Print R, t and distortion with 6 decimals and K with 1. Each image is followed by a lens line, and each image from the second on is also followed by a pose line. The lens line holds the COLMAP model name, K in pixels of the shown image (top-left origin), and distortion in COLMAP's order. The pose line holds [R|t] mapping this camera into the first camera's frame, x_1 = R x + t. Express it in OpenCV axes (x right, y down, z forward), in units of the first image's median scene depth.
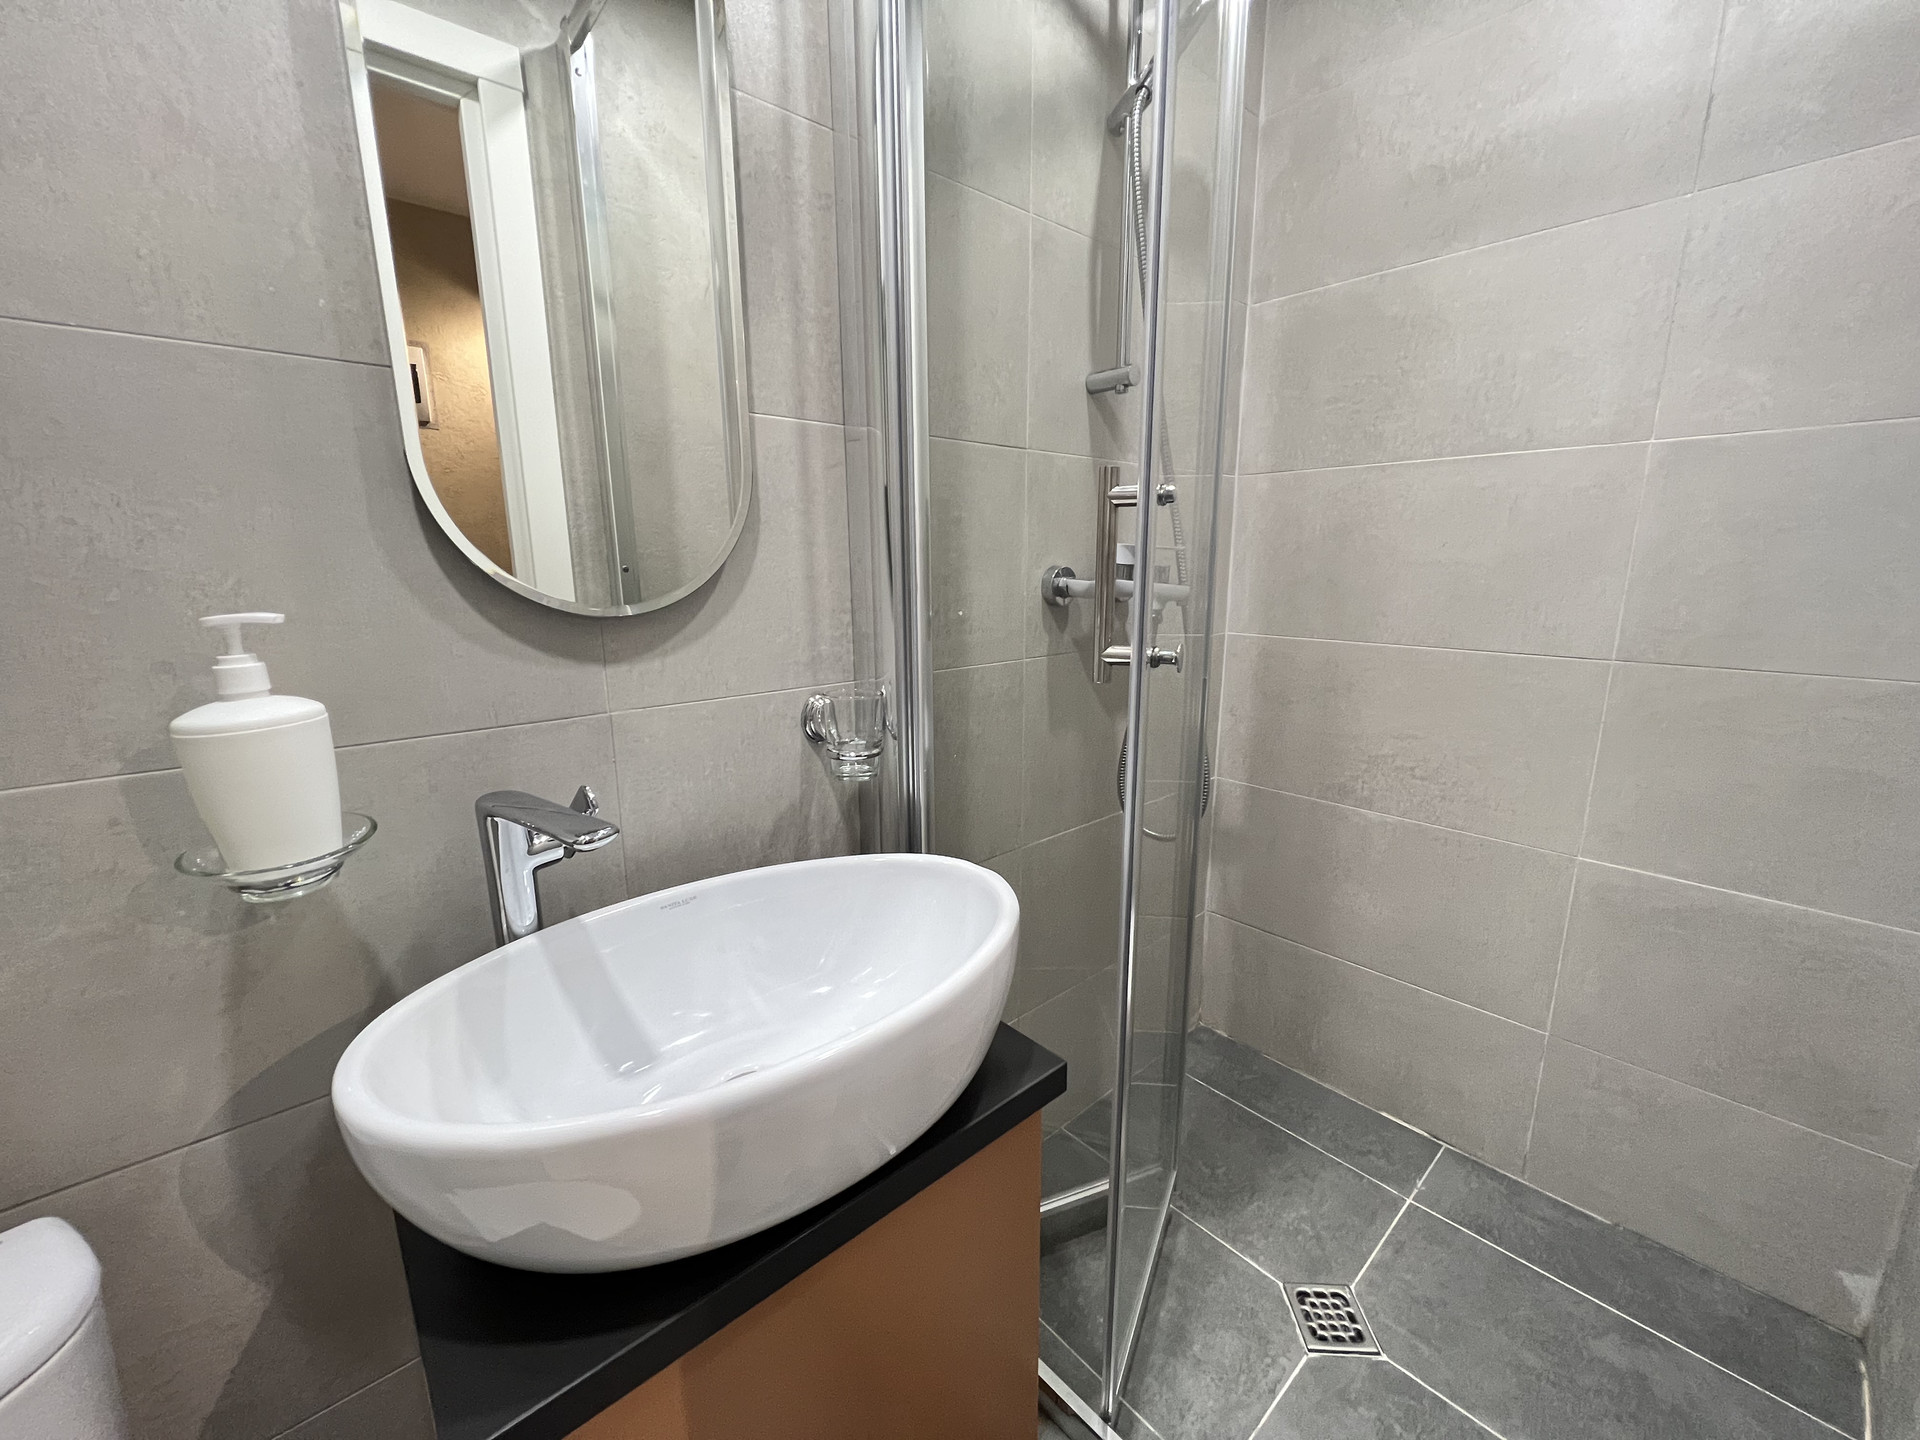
lens RADIAL K [[775.4, 0, 960.0], [0, 775.4, 720.0], [0, 0, 1]] dist [-0.003300, 0.000384]
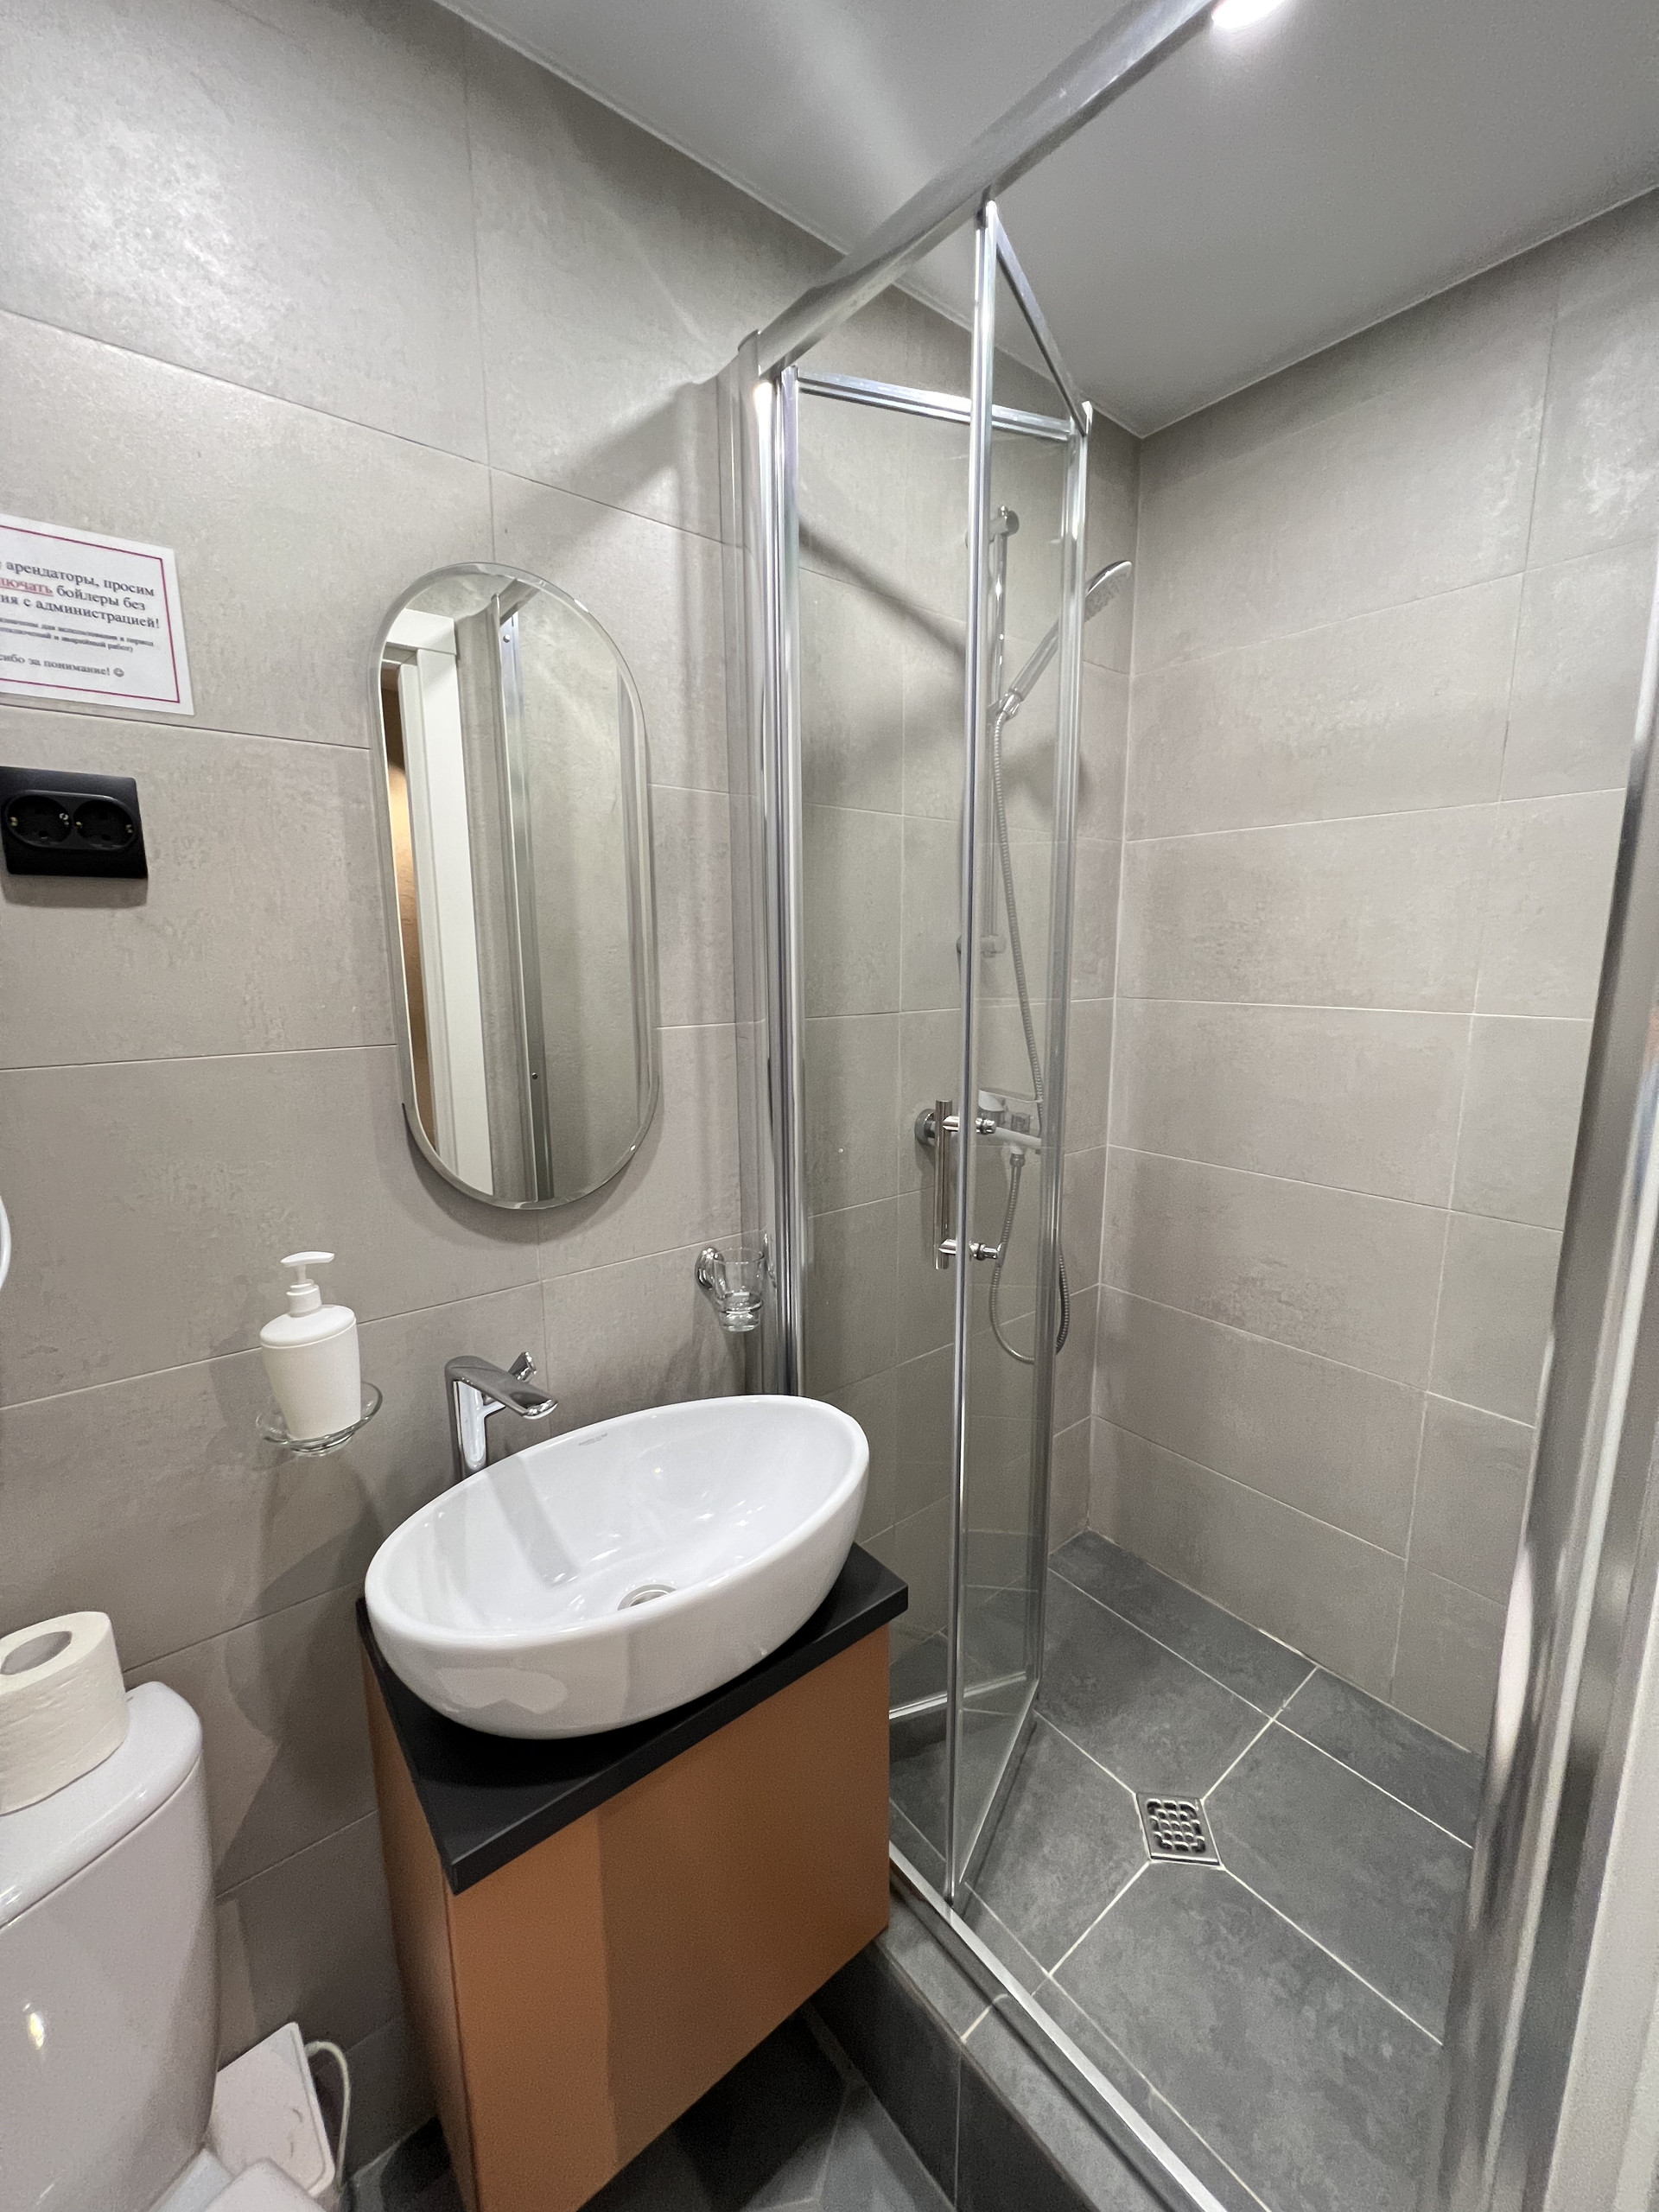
lens RADIAL K [[883.1, 0, 829.5], [0, 883.1, 1106.0], [0, 0, 1]] dist [-0.000923, 0.000028]
pose [[0.998492, 0.010110, -0.053963, 0.063237], [-0.012110, 0.999247, -0.036860, -0.190626], [0.053550, 0.037458, 0.997862, -0.307807]]
